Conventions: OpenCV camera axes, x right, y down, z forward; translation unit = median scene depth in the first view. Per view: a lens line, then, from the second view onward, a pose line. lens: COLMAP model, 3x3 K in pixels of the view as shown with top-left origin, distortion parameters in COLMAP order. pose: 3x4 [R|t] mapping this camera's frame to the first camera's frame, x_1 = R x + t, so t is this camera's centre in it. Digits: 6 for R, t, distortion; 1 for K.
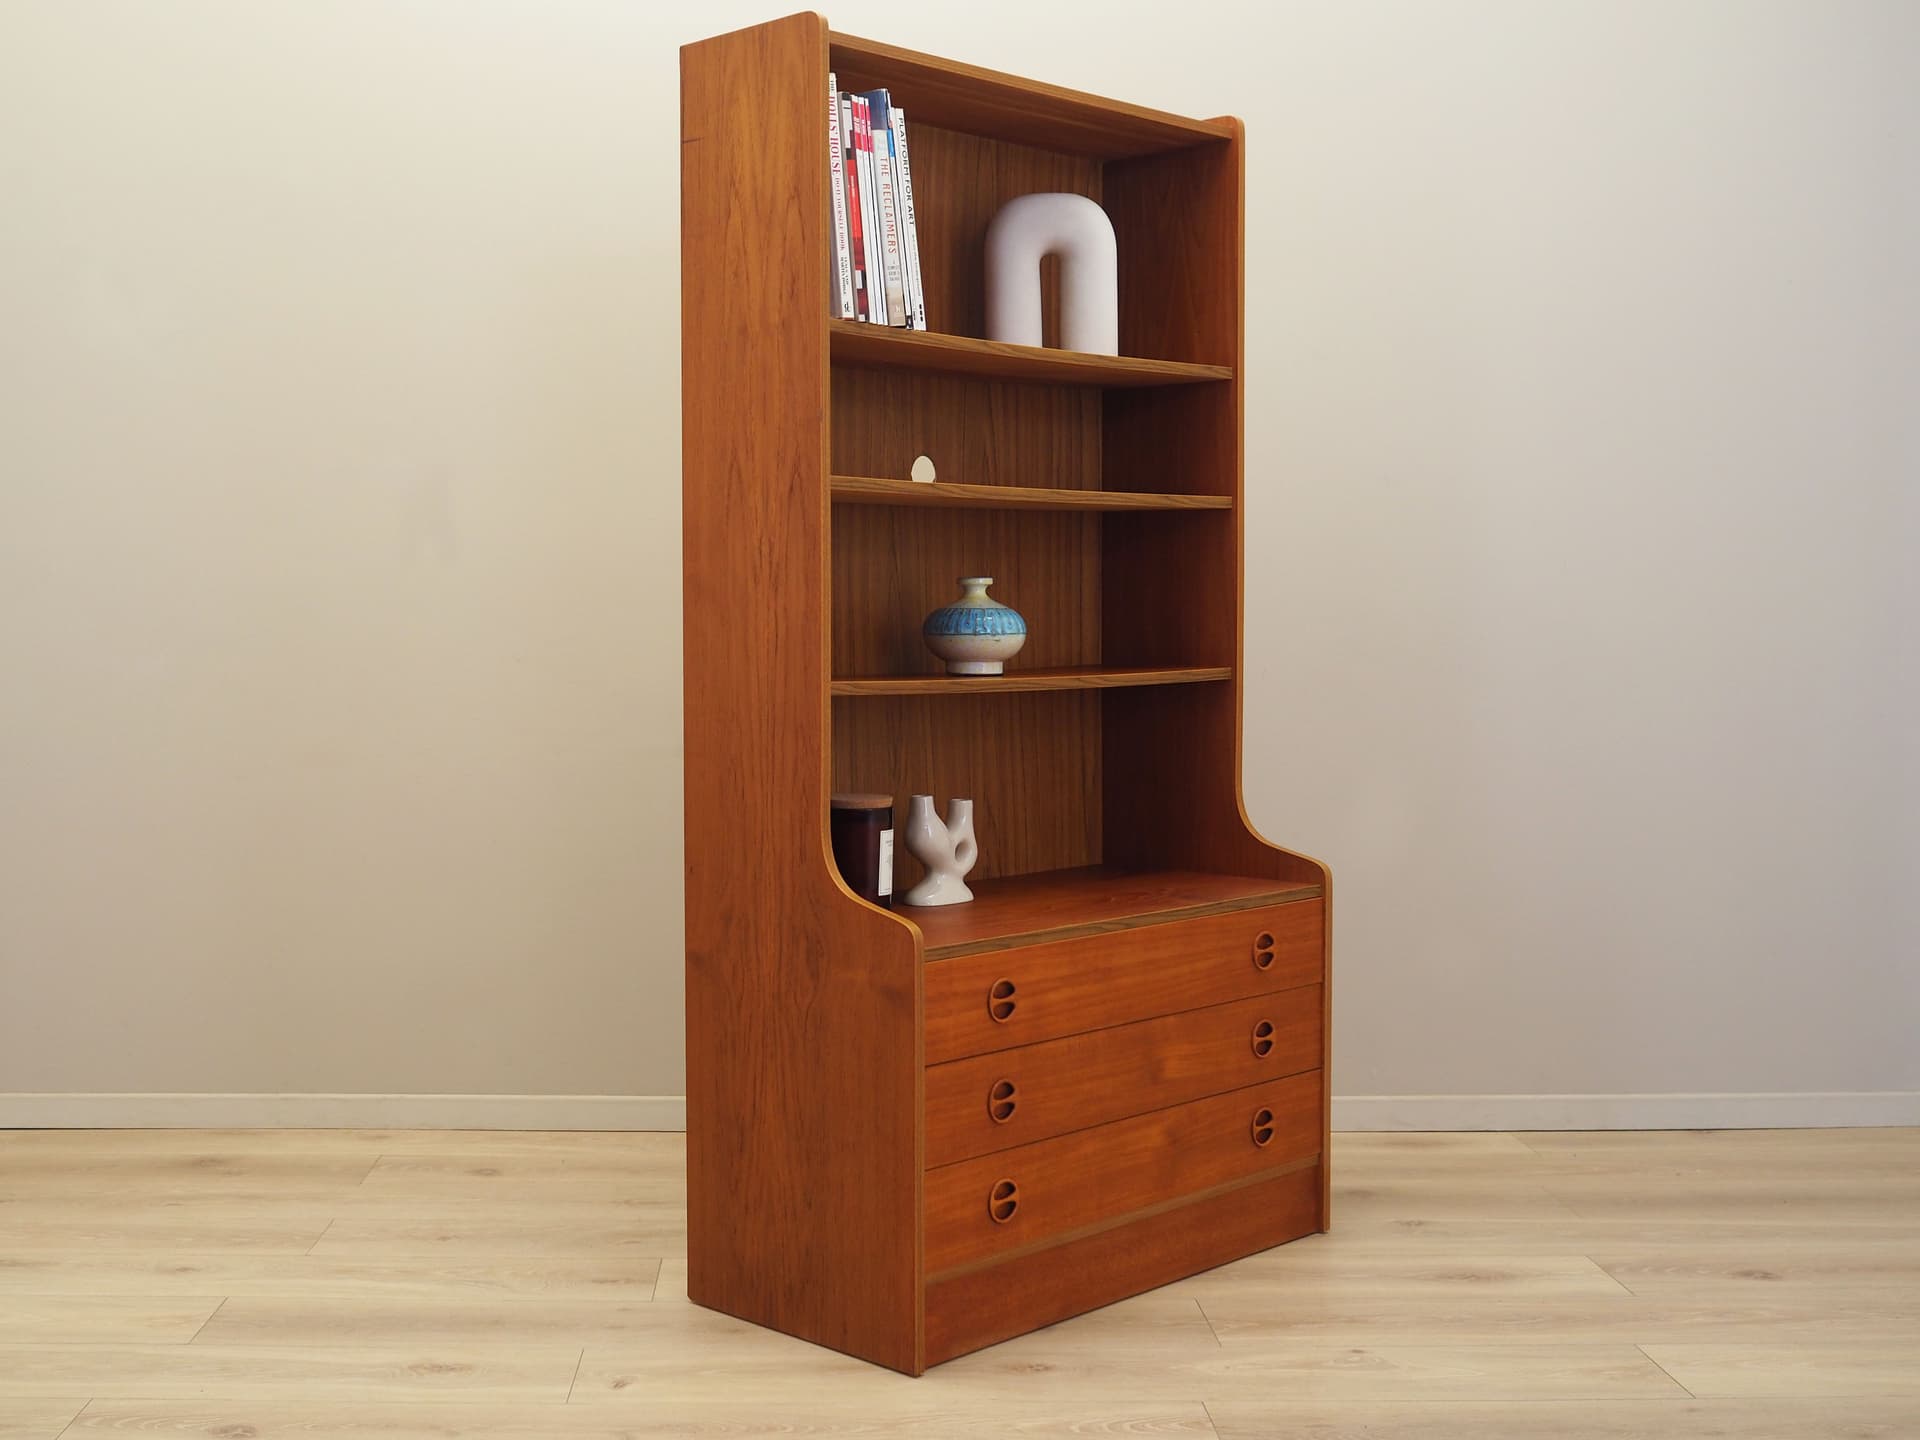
lens RADIAL K [[2238.6, 0, 816.6], [0, 2238.6, 722.7], [0, 0, 1]] dist [0.016125, 0.011990]
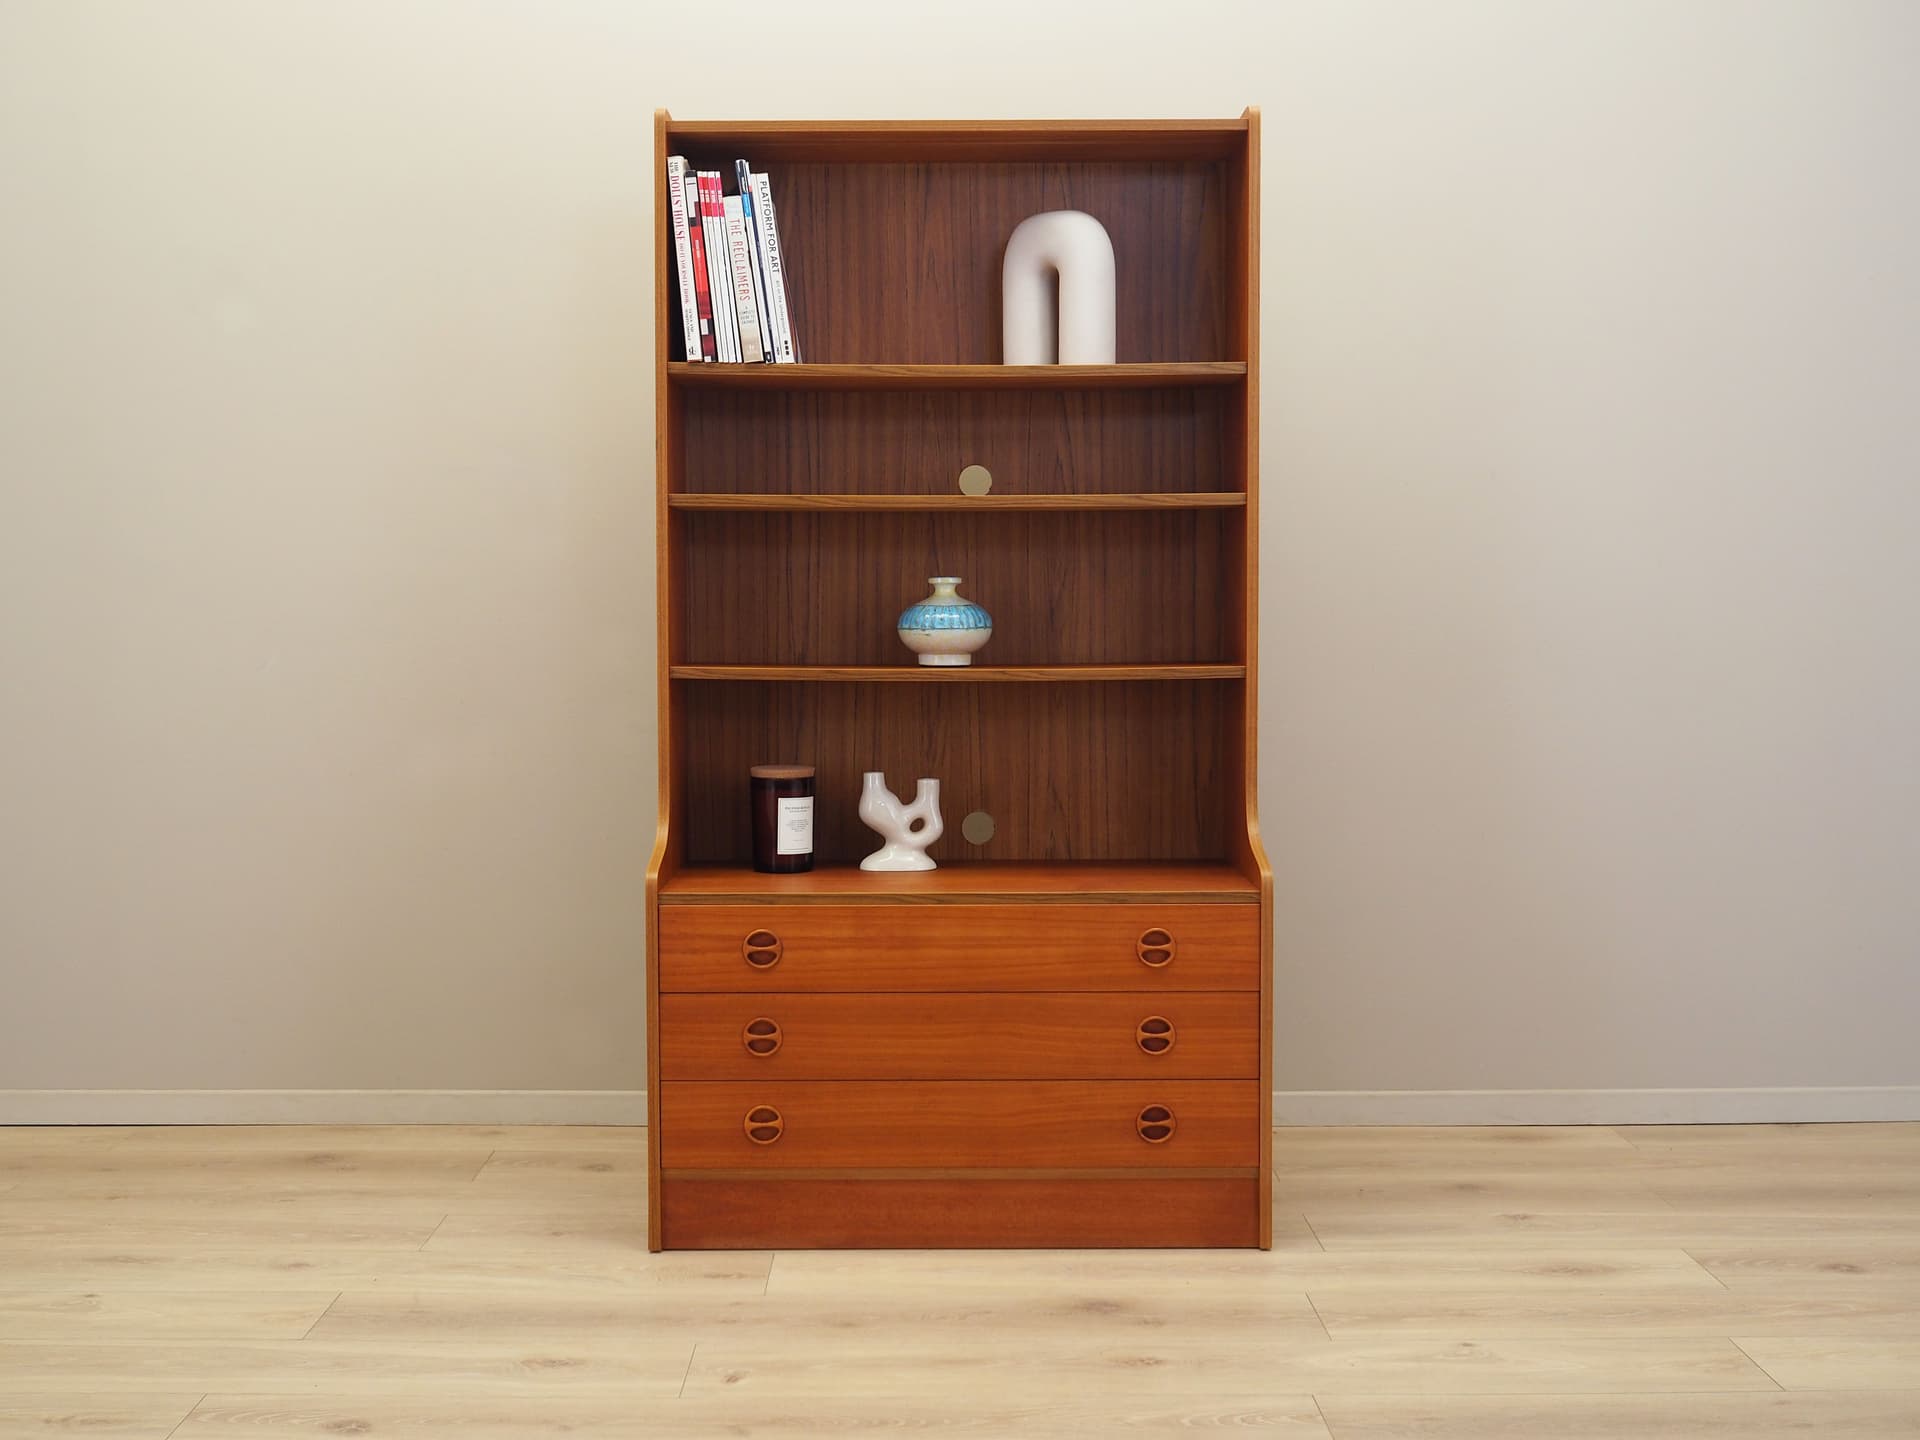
lens RADIAL K [[2194.7, 0, 960.0], [0, 2194.7, 720.0], [0, 0, 1]] dist [0.000292, 0.030016]
pose [[0.720883, 0.041924, -0.691787, 0.841487], [-0.037684, 0.999063, 0.021277, -0.018486], [0.692031, 0.010731, 0.721788, 0.236792]]
